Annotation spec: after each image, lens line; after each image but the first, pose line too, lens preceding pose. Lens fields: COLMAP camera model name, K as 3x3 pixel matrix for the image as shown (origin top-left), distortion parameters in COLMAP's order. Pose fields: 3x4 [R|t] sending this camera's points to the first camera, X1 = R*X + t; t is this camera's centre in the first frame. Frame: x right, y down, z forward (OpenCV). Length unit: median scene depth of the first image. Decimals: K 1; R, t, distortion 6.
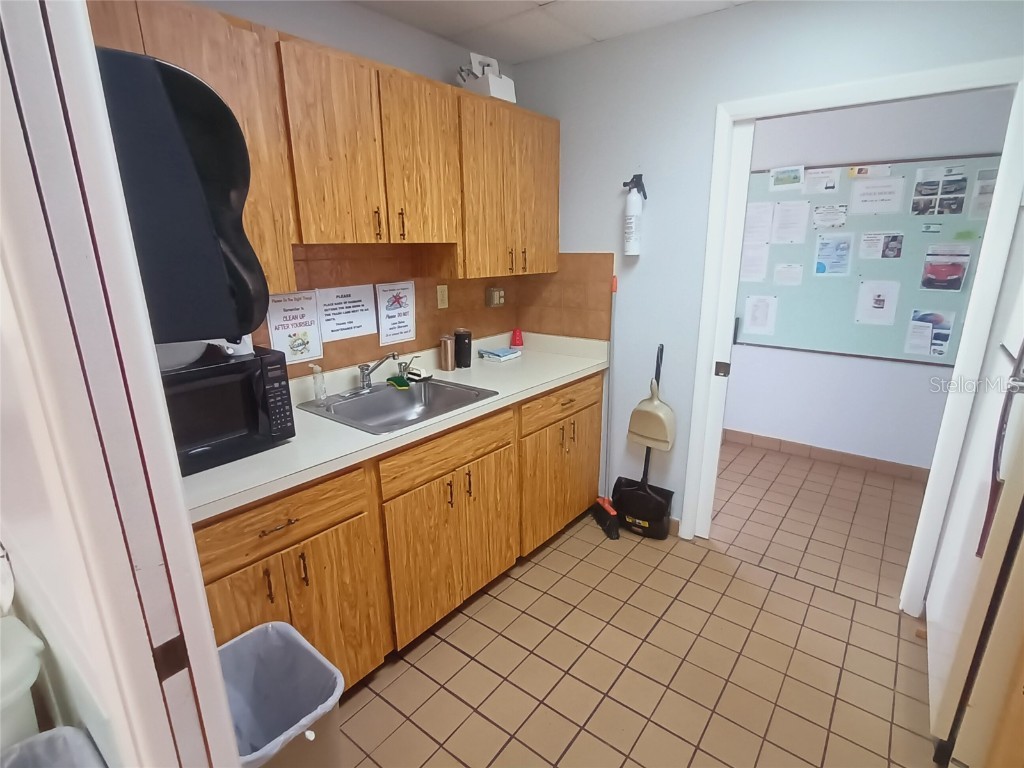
lens RADIAL K [[504.3, 0, 512.0], [0, 504.3, 384.0], [0, 0, 1]] dist [-0.027889, 0.000248]
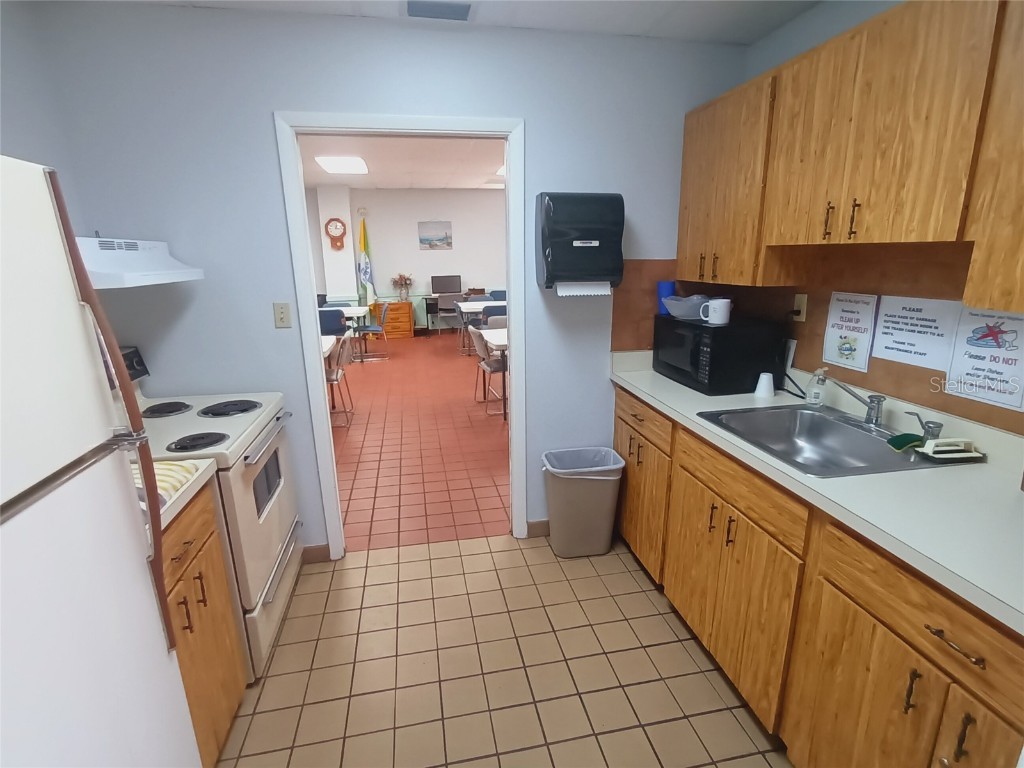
lens RADIAL K [[504.3, 0, 512.0], [0, 504.3, 384.0], [0, 0, 1]] dist [-0.027889, 0.000248]
pose [[-0.638972, 0.212129, -0.739402, 0.246353], [-0.179215, 0.893720, 0.411275, -0.103866], [0.748062, 0.395305, -0.533045, 0.372236]]
